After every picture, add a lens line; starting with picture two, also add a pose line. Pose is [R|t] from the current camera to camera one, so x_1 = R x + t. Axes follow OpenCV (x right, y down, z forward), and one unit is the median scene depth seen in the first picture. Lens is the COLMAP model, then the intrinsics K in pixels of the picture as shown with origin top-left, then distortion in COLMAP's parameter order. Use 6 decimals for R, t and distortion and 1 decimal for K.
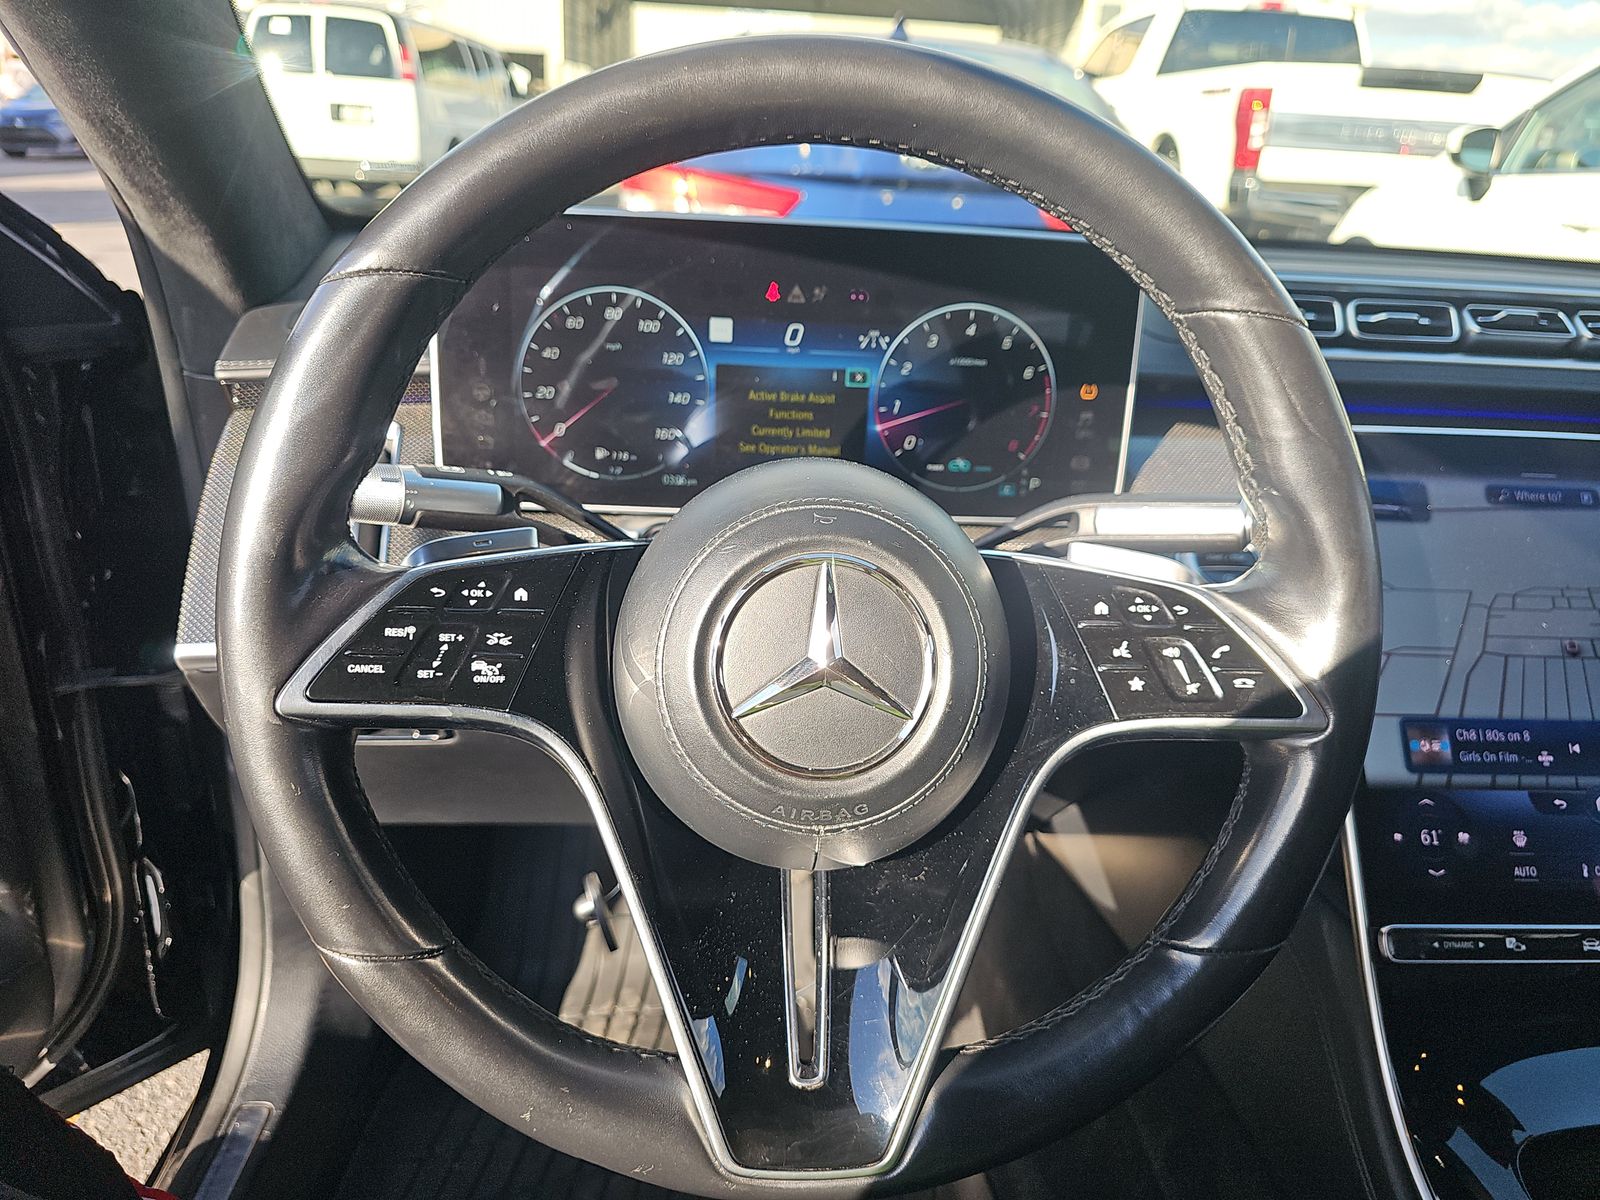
lens RADIAL K [[1072.8, 0, 806.0], [0, 1072.8, 604.3], [0, 0, 1]] dist [0.007544, -0.000705]
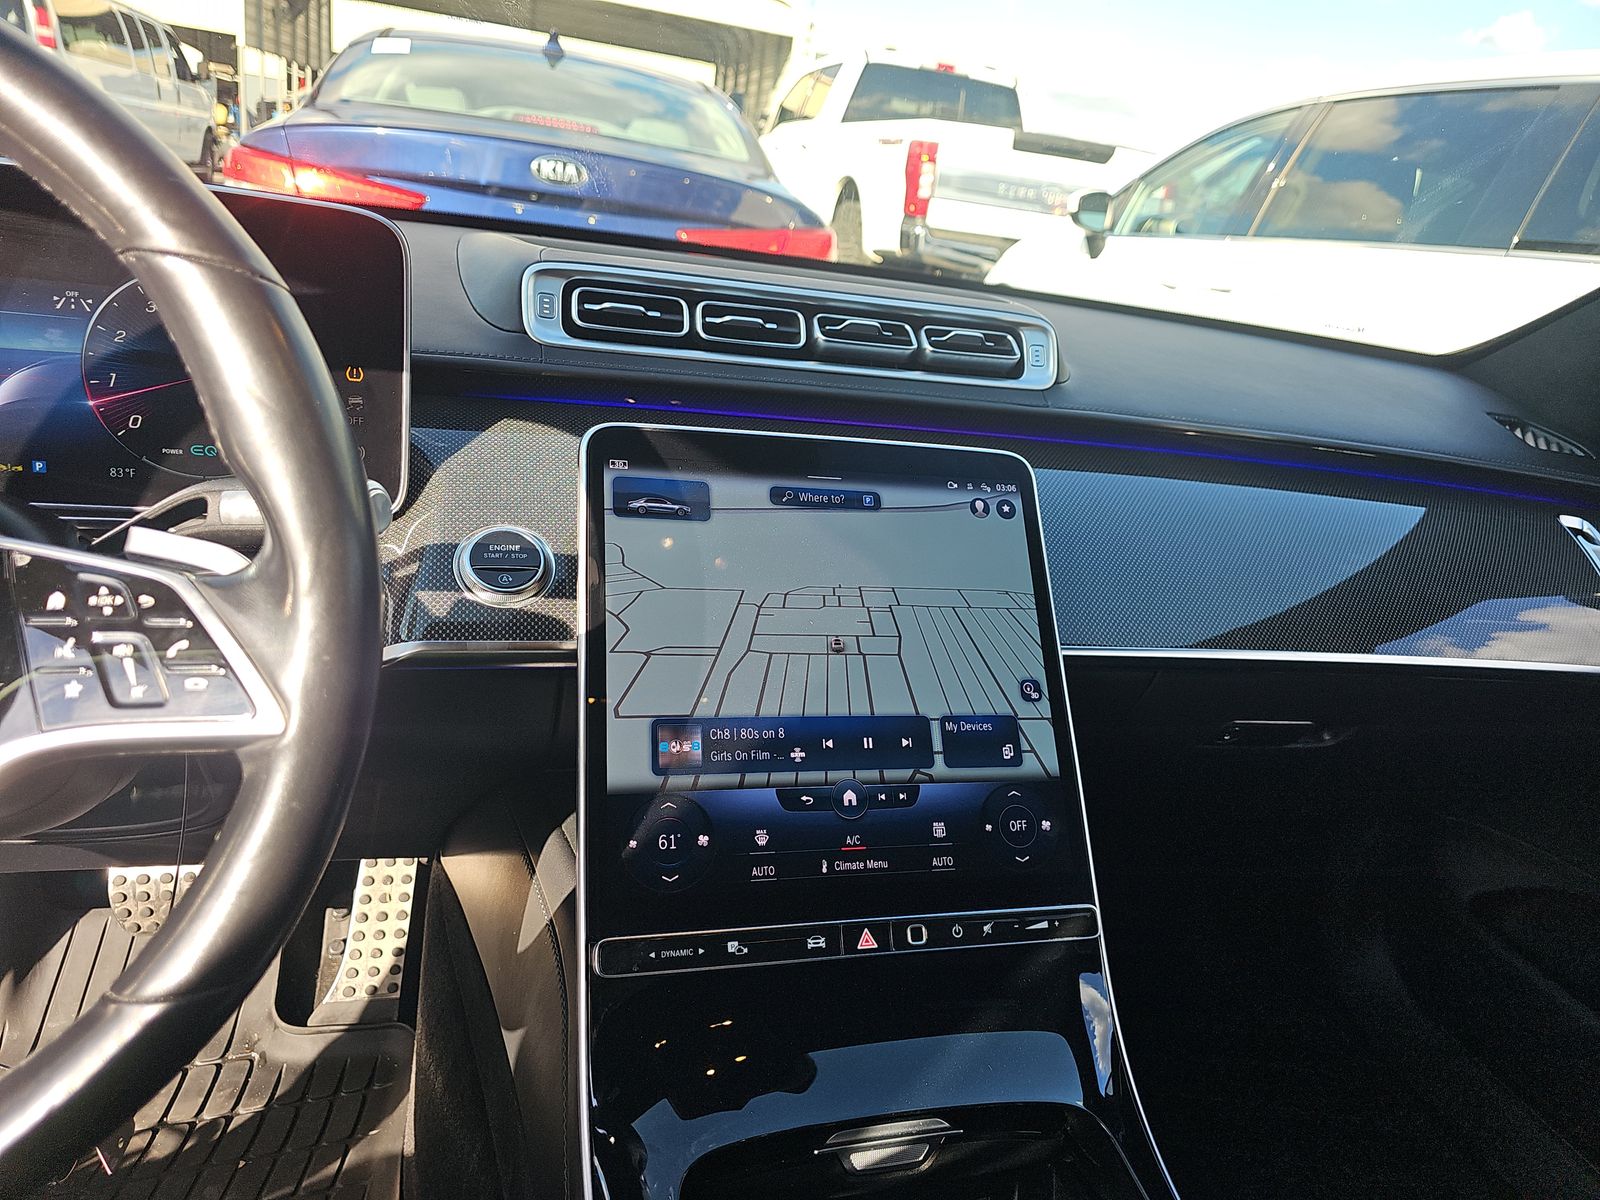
lens RADIAL K [[1049.7, 0, 800.0], [0, 1049.7, 600.0], [0, 0, 1]] dist [0.097795, -0.092963]
pose [[0.972772, -0.006521, 0.231673, 0.423207], [0.012429, 0.999634, -0.024050, 0.020265], [-0.231431, 0.026274, 0.972496, 0.035647]]
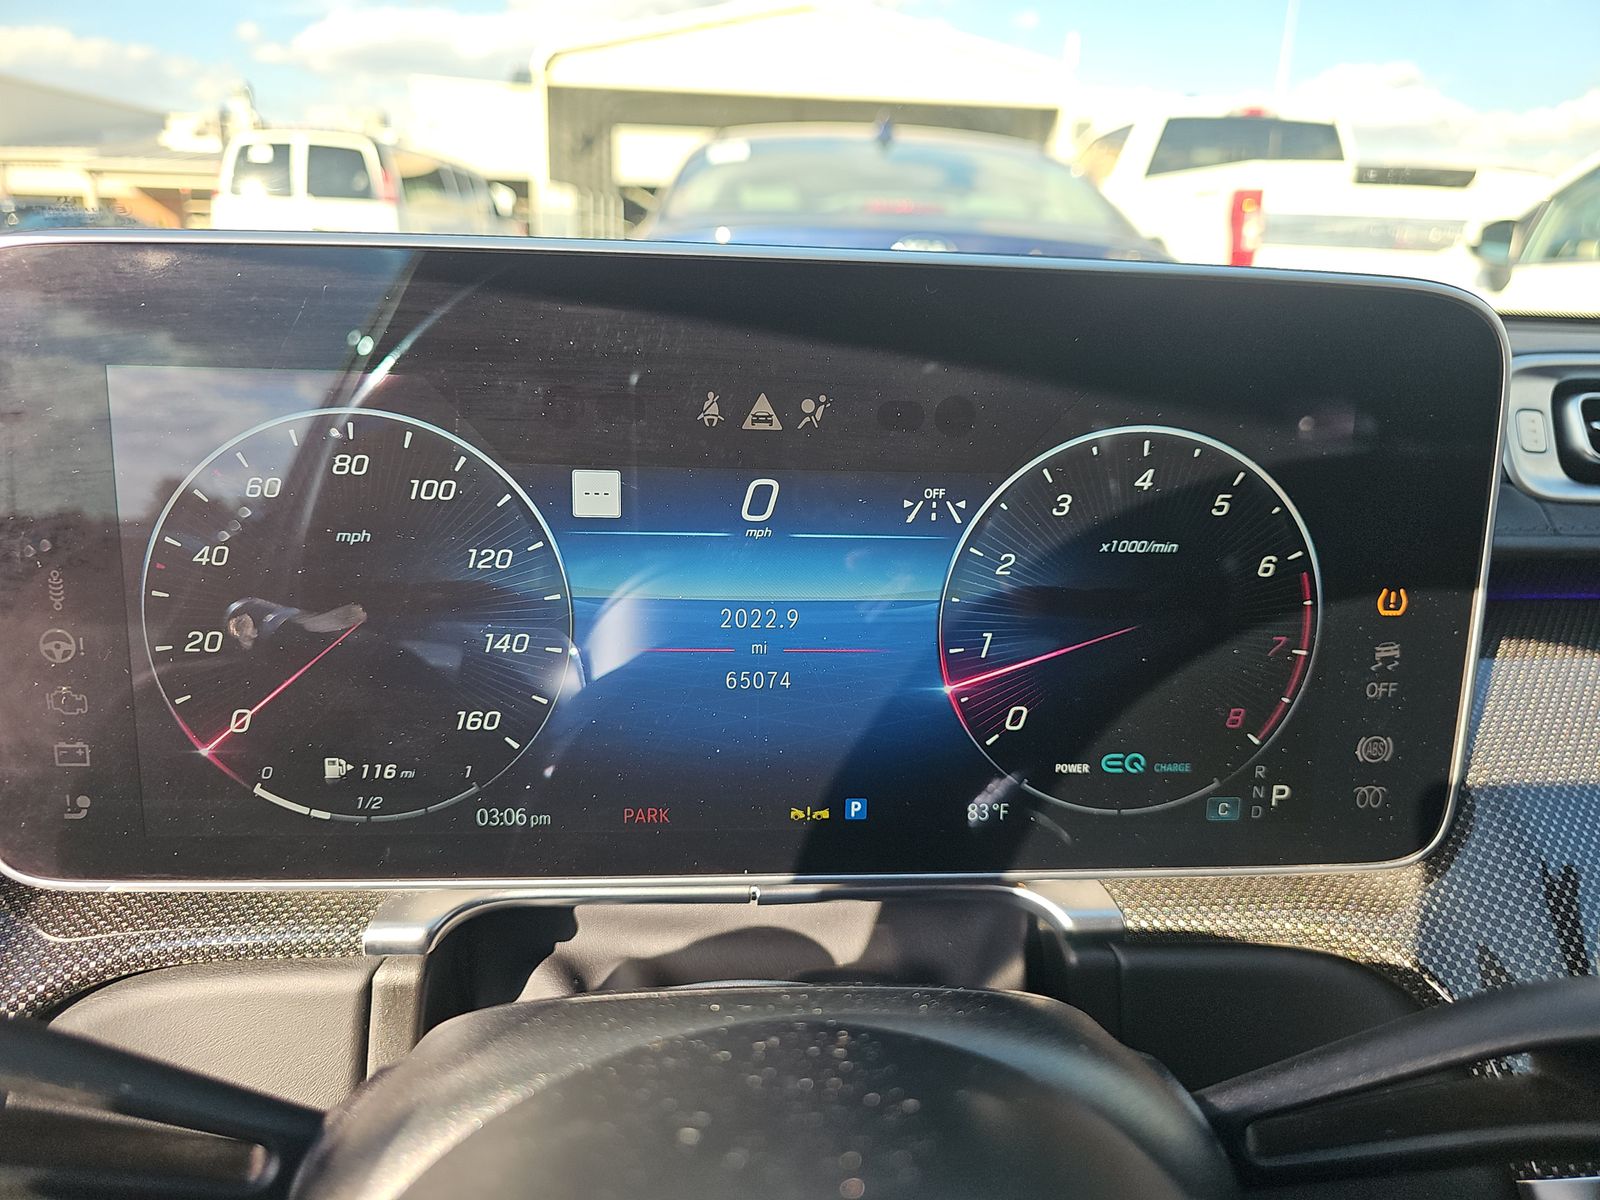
lens RADIAL K [[1089.6, 0, 800.7], [0, 1089.6, 583.0], [0, 0, 1]] dist [-0.008245, -0.003228]
pose [[0.999731, -0.022777, 0.004458, 0.003503], [0.023139, 0.993014, -0.115706, -0.159580], [-0.001791, 0.115778, 0.993274, 0.537125]]
